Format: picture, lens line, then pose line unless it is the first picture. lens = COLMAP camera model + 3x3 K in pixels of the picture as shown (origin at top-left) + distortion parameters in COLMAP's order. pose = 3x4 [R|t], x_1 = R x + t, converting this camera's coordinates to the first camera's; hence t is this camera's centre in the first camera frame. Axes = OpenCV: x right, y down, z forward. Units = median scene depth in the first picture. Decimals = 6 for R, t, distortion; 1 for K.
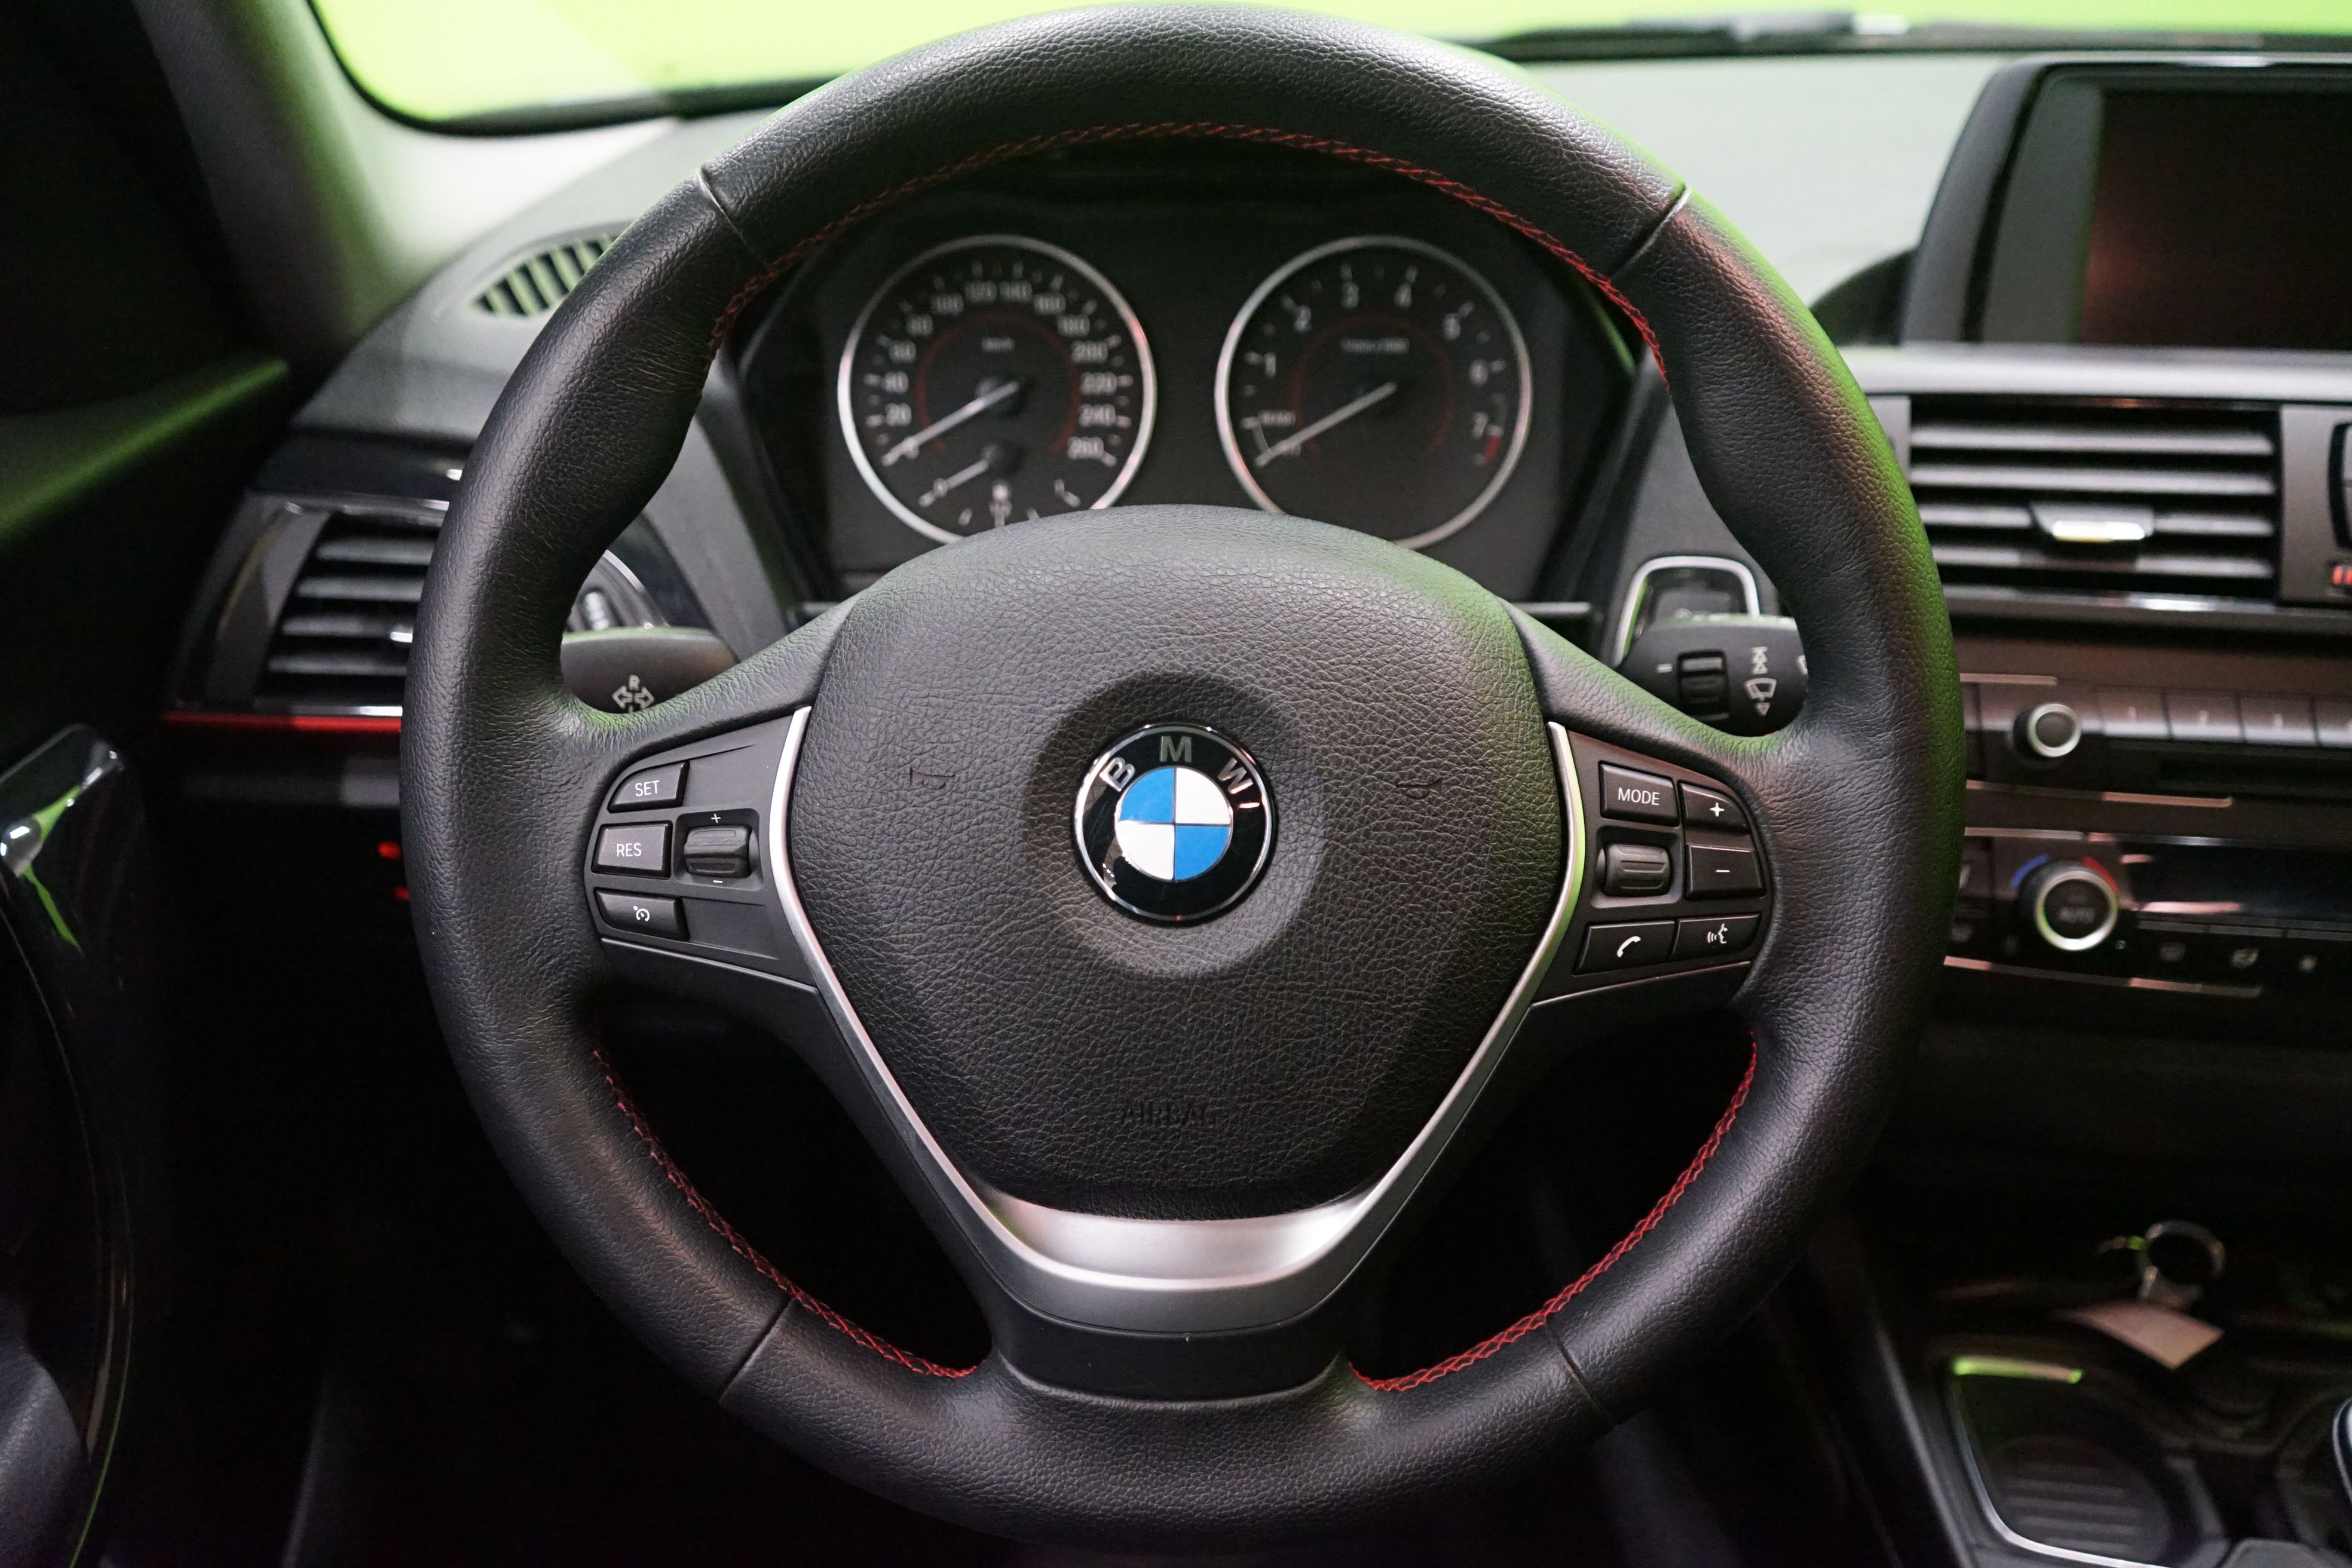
lens RADIAL K [[2129.6, 0, 1176.0], [0, 2129.6, 784.0], [0, 0, 1]] dist [-0.005012, 0.000376]
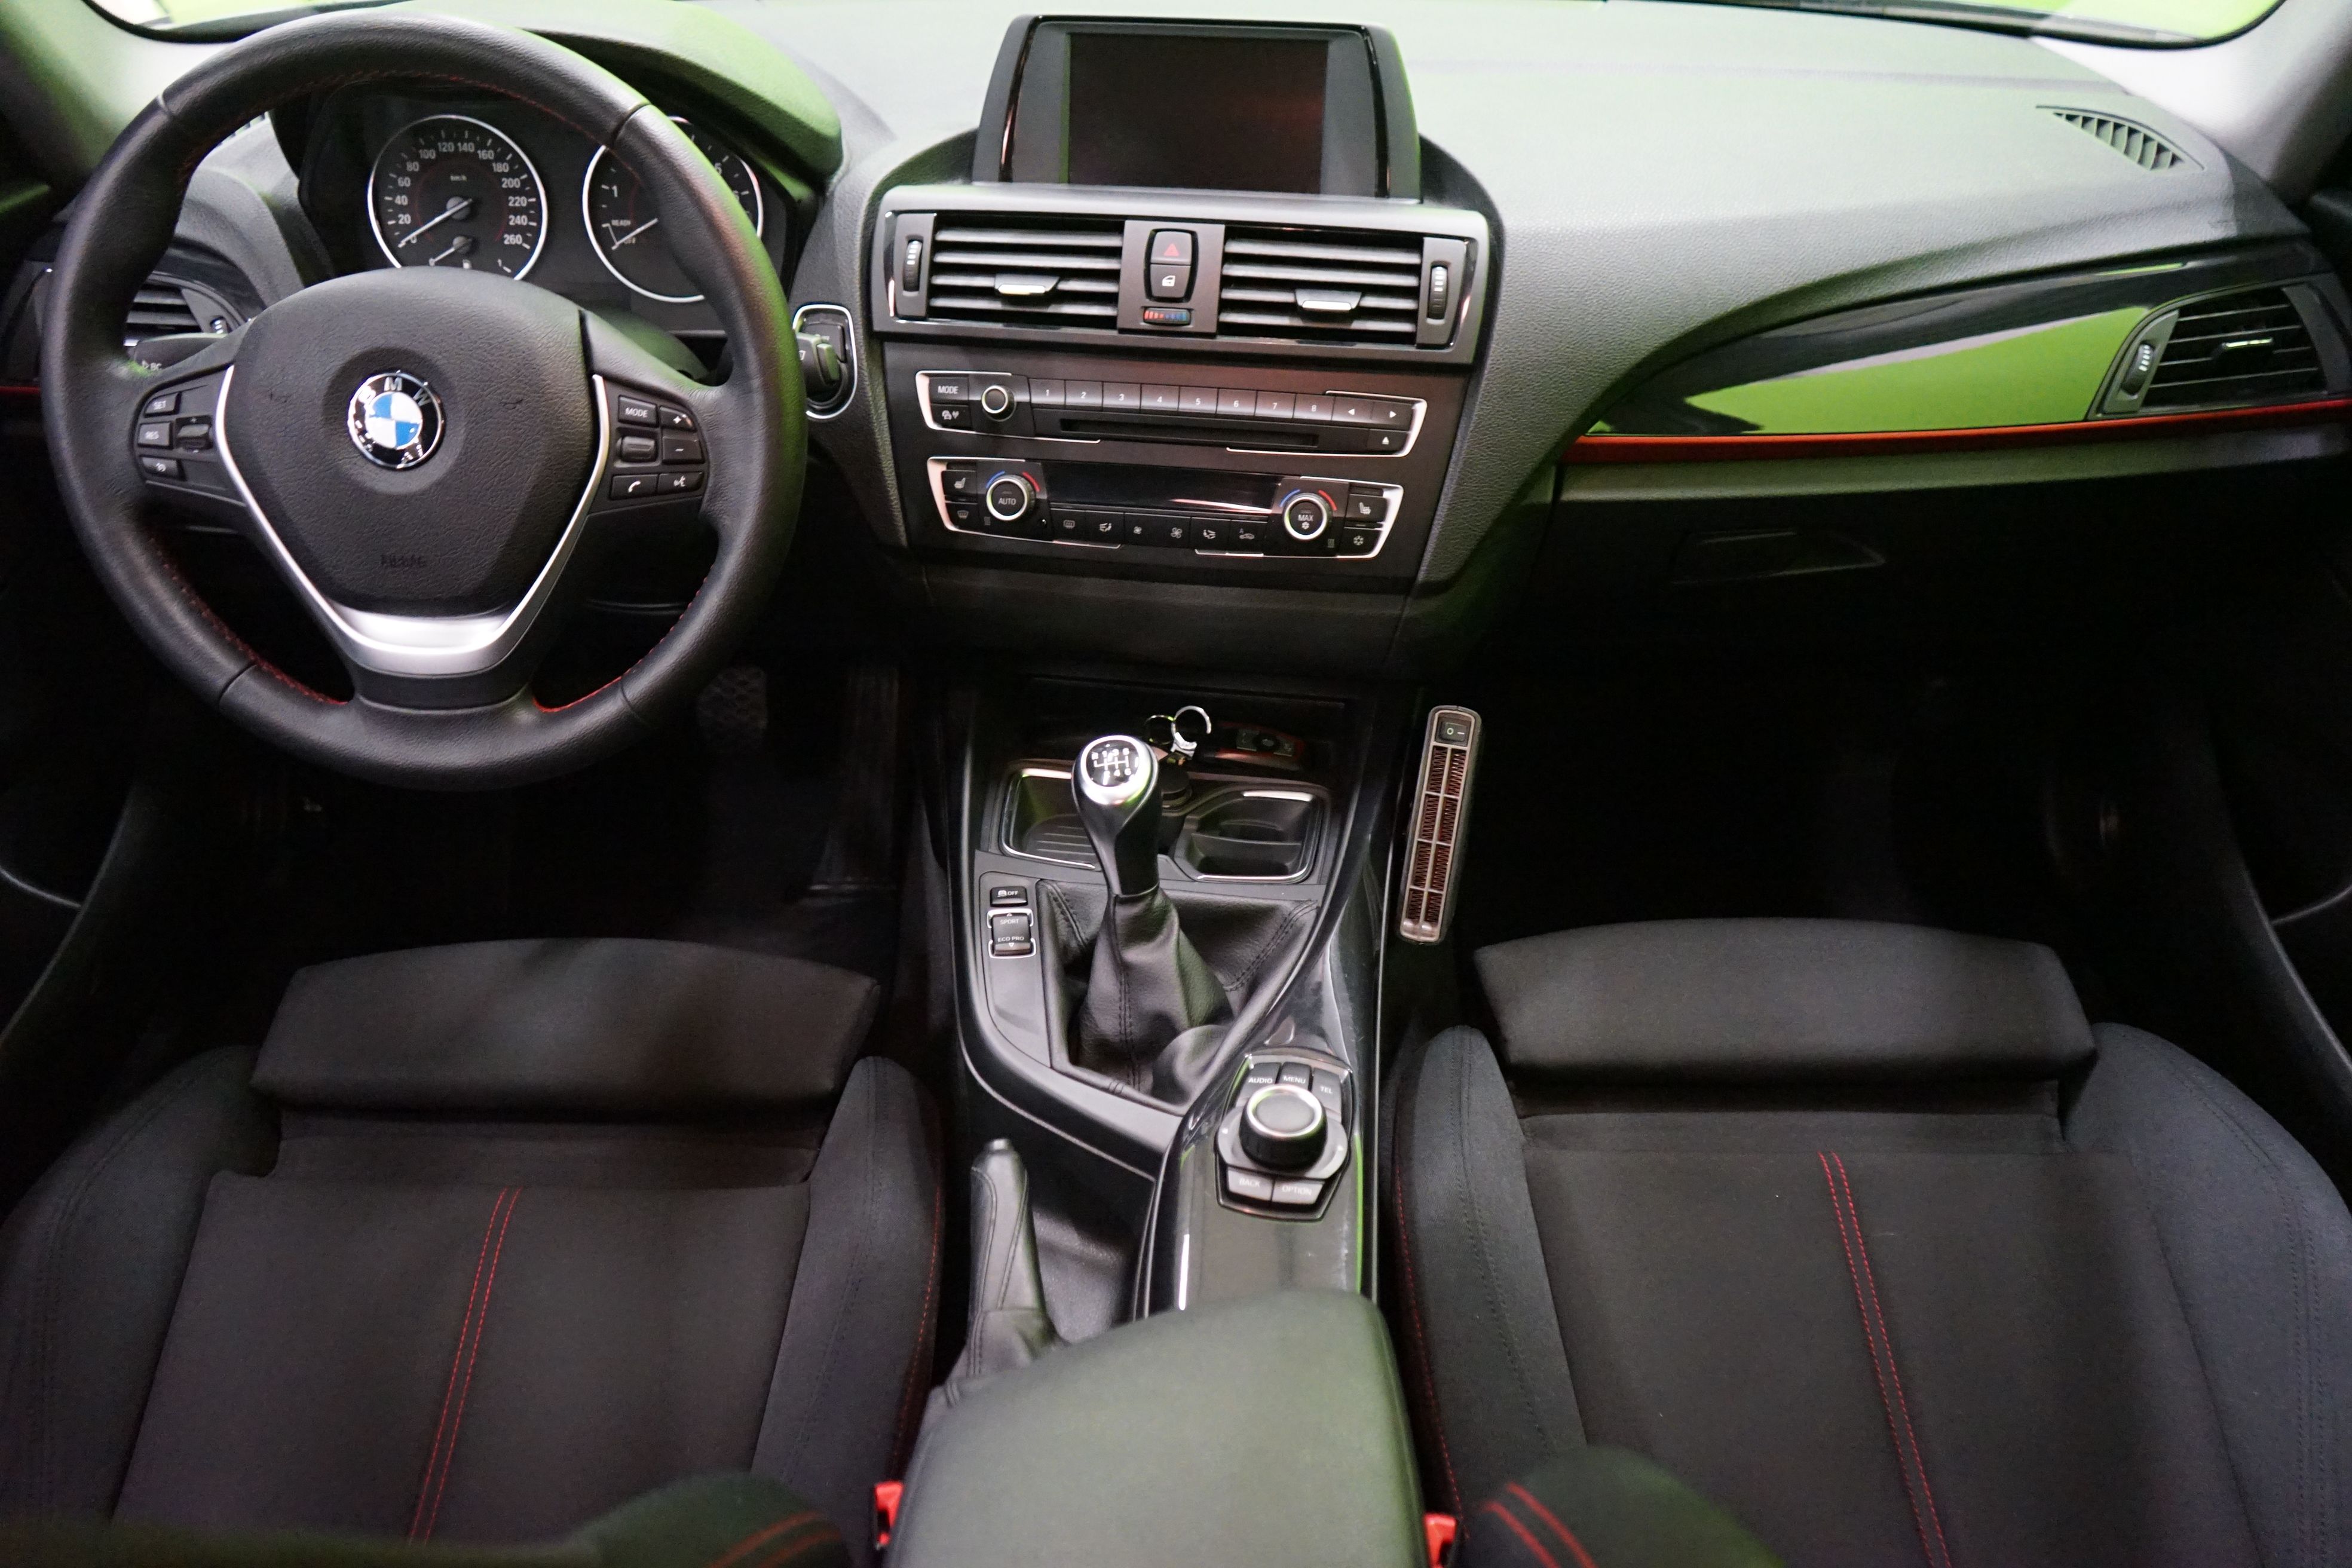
lens RADIAL K [[1849.1, 0, 1176.0], [0, 1849.1, 784.0], [0, 0, 1]] dist [-0.057315, 0.073380]
pose [[0.999909, 0.012966, -0.003742, 0.581699], [-0.012401, 0.992188, 0.124136, 0.104622], [0.005322, -0.124079, 0.992258, -0.617156]]
